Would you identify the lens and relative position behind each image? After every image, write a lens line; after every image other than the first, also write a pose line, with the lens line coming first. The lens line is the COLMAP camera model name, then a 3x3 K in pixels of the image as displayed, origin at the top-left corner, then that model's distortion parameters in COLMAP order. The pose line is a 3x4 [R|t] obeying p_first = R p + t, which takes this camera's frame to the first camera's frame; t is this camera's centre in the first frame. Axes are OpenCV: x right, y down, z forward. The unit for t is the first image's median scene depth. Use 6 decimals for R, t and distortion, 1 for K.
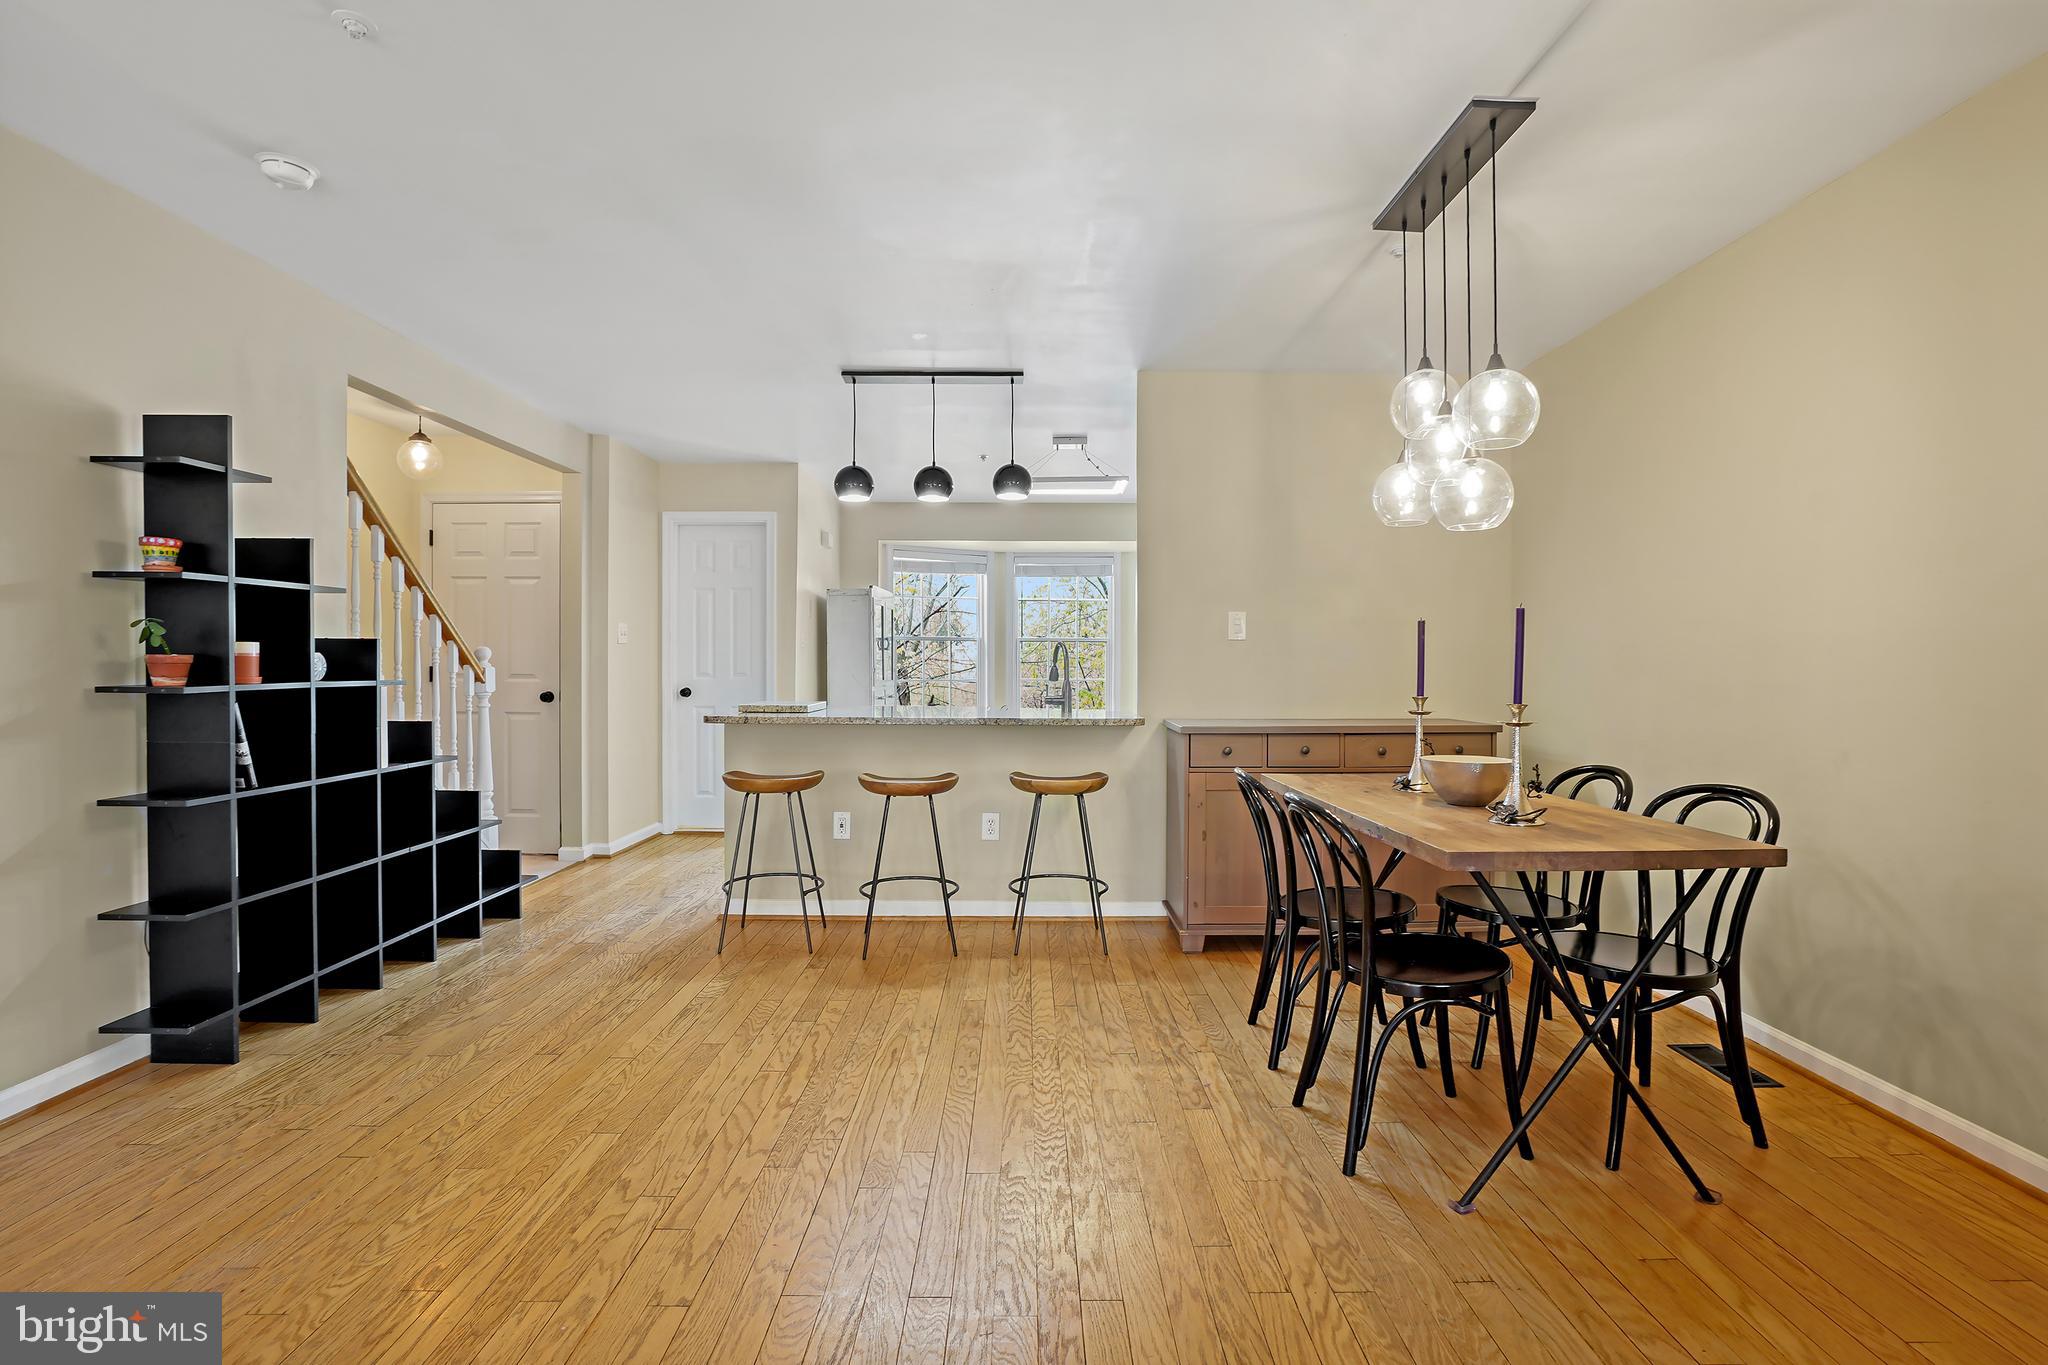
lens RADIAL K [[916.4, 0, 1038.2], [0, 916.4, 679.9], [0, 0, 1]] dist [-0.031014, 0.000157]
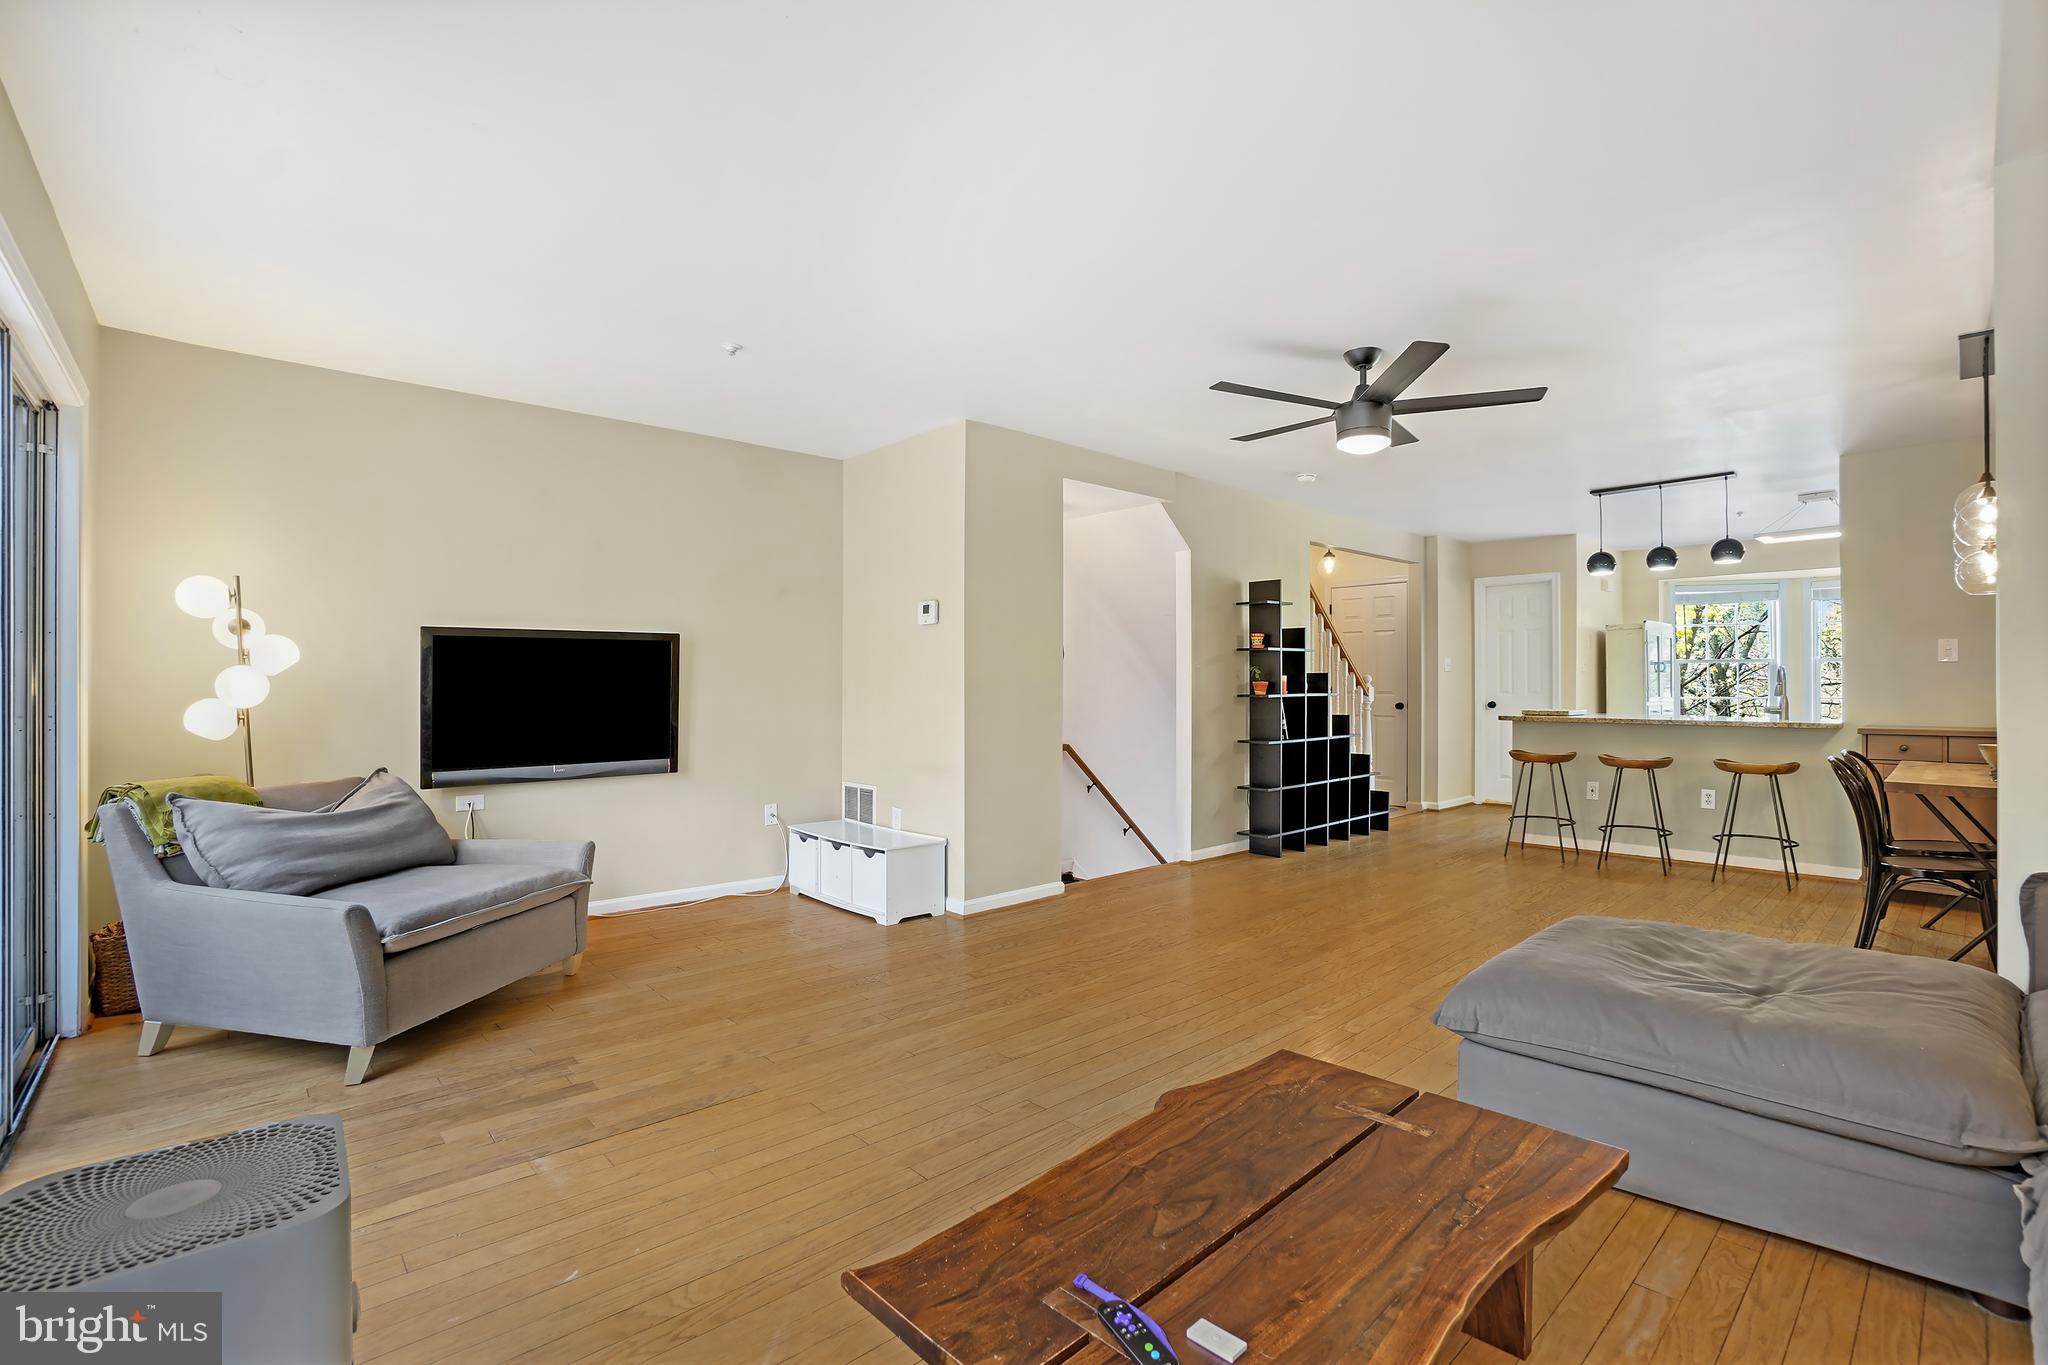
lens RADIAL K [[916.4, 0, 1038.2], [0, 916.4, 679.9], [0, 0, 1]] dist [-0.031014, 0.000157]
pose [[0.663869, -0.009343, -0.747791, 0.334607], [-0.008179, 0.999771, -0.019752, 0.014750], [0.747804, 0.019229, 0.663641, -0.767365]]
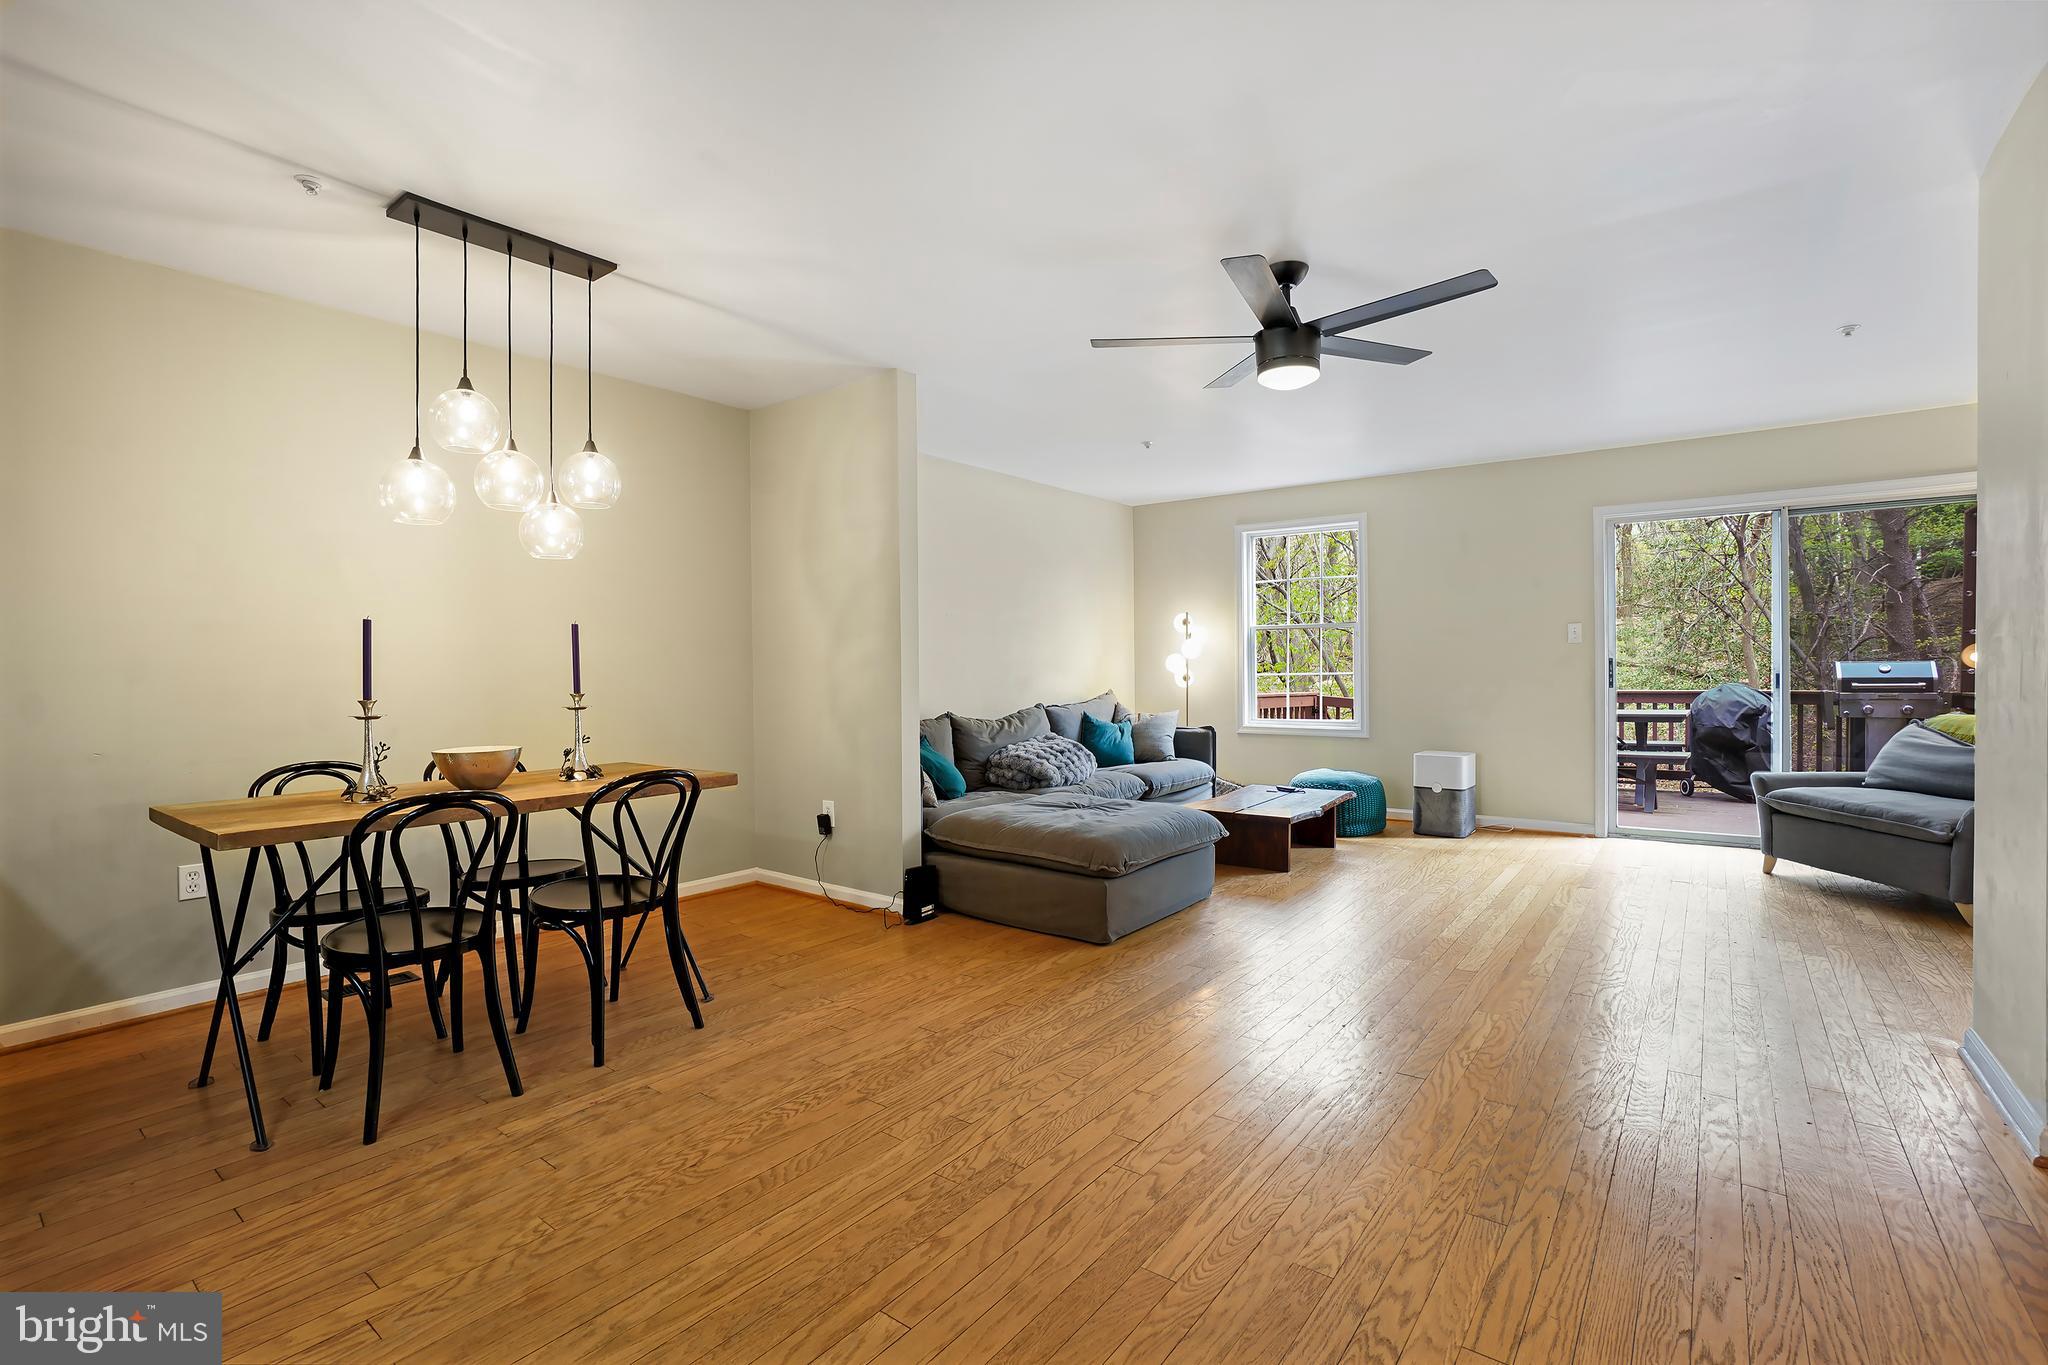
lens RADIAL K [[916.4, 0, 1038.2], [0, 916.4, 679.9], [0, 0, 1]] dist [-0.031014, 0.000157]
pose [[-0.786212, -0.002687, 0.617951, -0.541479], [0.014914, 0.999617, 0.023323, -0.006802], [-0.617777, 0.027553, -0.785870, 1.029514]]
